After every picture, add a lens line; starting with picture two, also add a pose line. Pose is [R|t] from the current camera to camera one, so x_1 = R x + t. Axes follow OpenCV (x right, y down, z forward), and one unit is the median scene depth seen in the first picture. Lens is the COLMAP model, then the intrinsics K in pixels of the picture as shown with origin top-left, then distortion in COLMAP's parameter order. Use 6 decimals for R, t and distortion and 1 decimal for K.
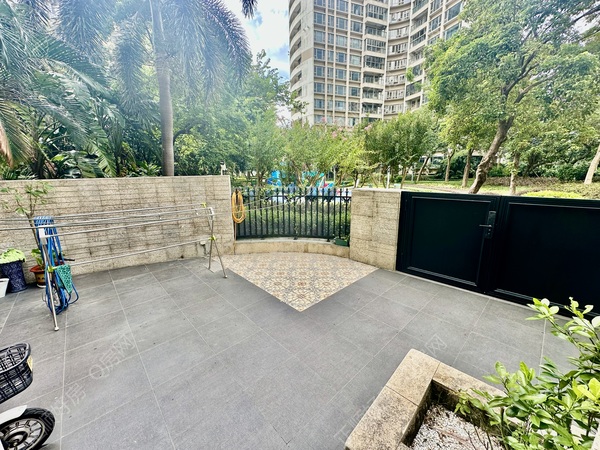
lens RADIAL K [[239.7, 0, 299.8], [0, 239.7, 225.6], [0, 0, 1]] dist [0.001381, -0.000483]
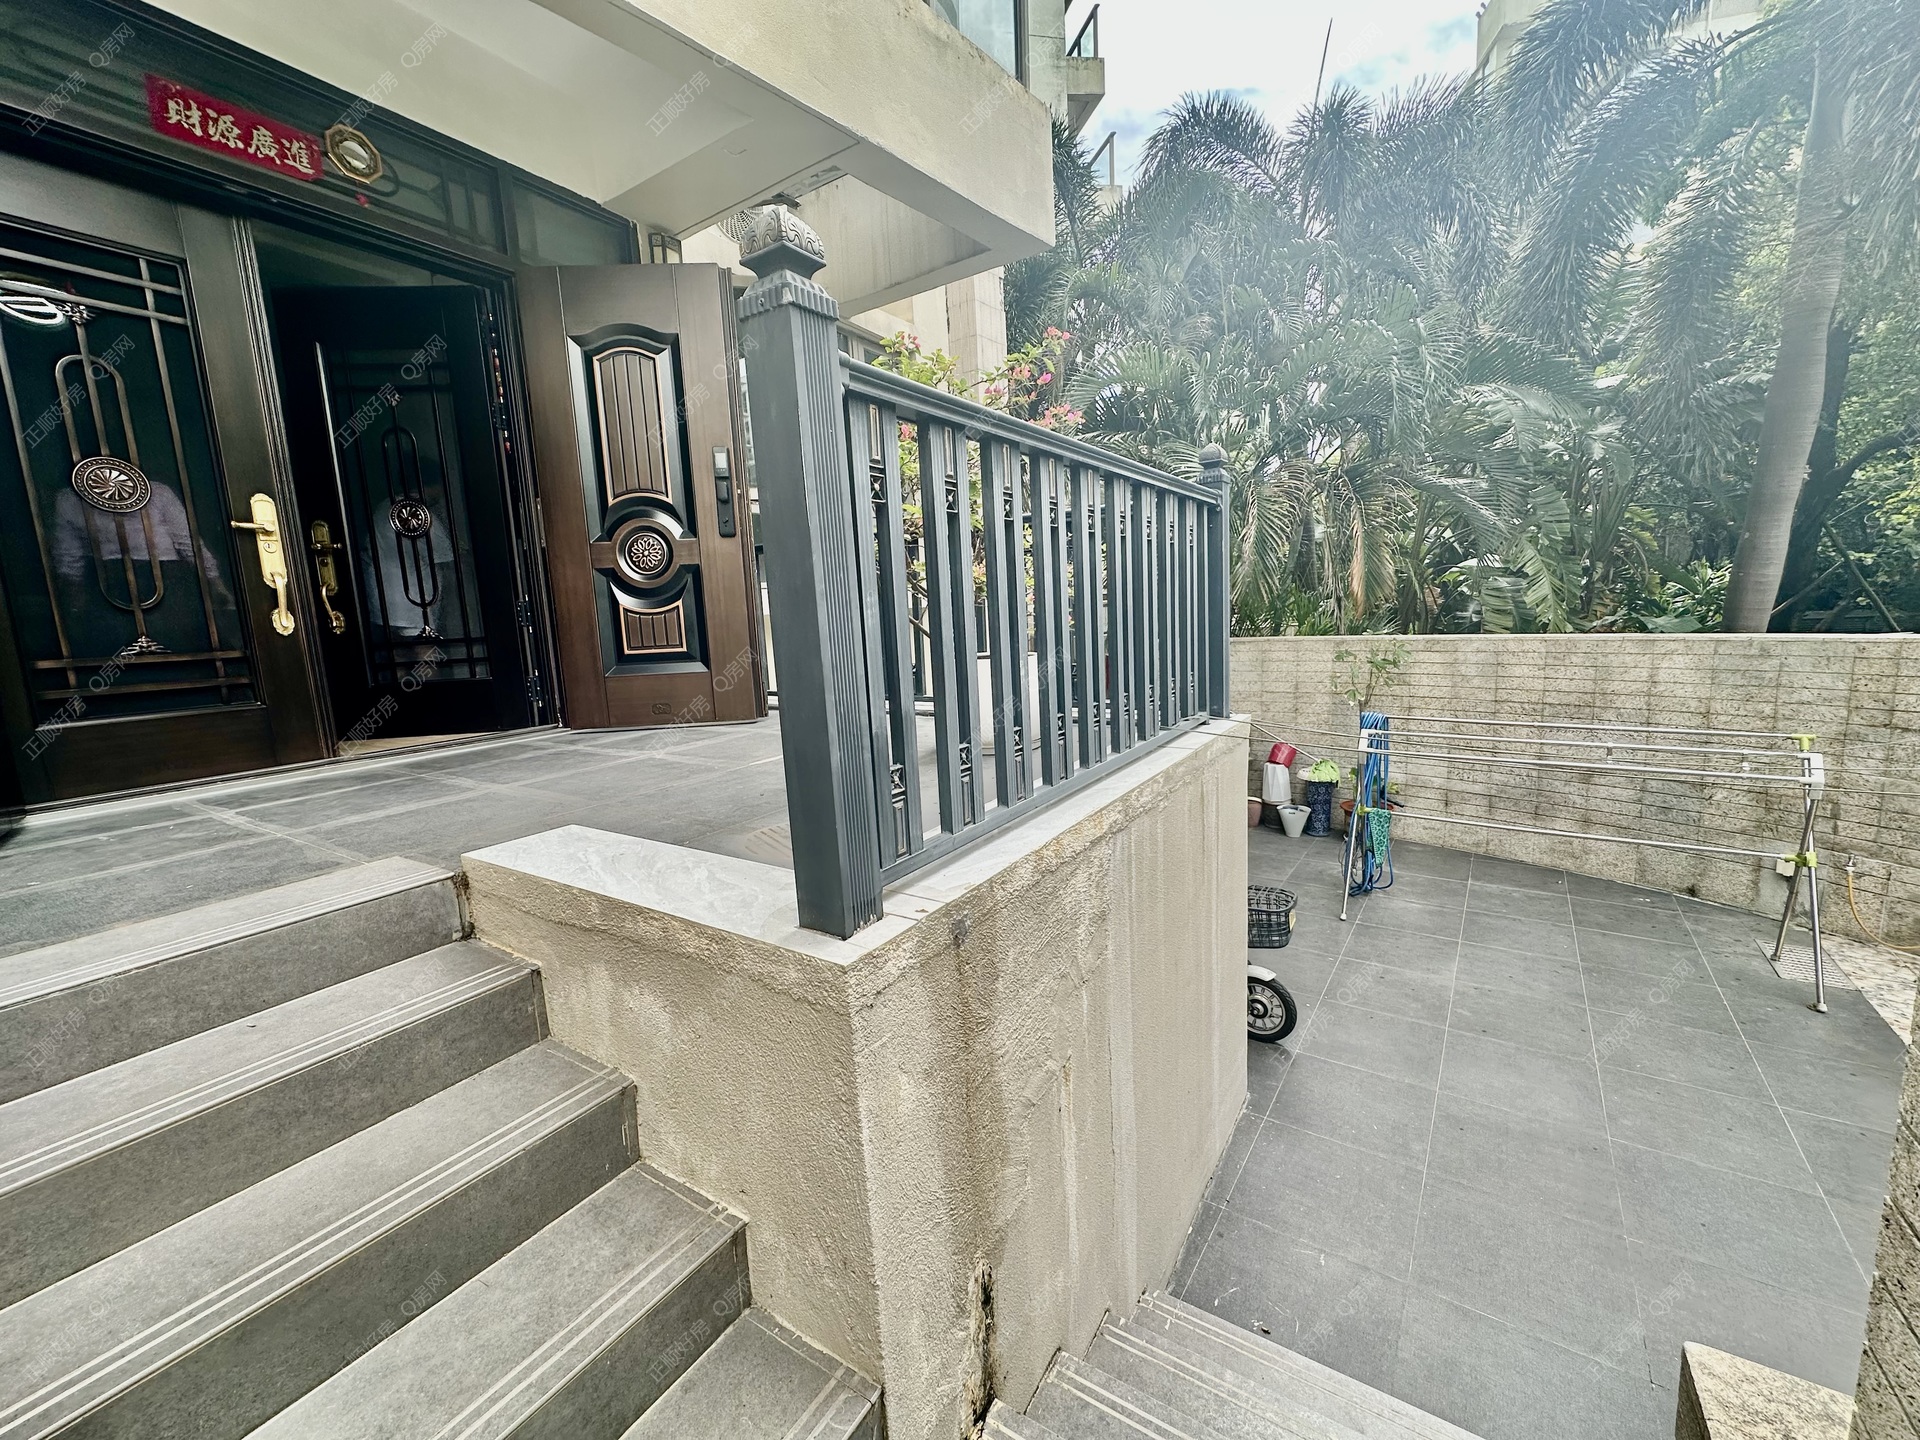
lens RADIAL K [[767.1, 0, 959.8], [0, 767.1, 715.9], [0, 0, 1]] dist [0.001381, -0.000483]
pose [[0.205357, 0.142567, -0.968247, 0.287179], [-0.175868, 0.978604, 0.106792, -0.035825], [0.962756, 0.148353, 0.226036, -0.201866]]
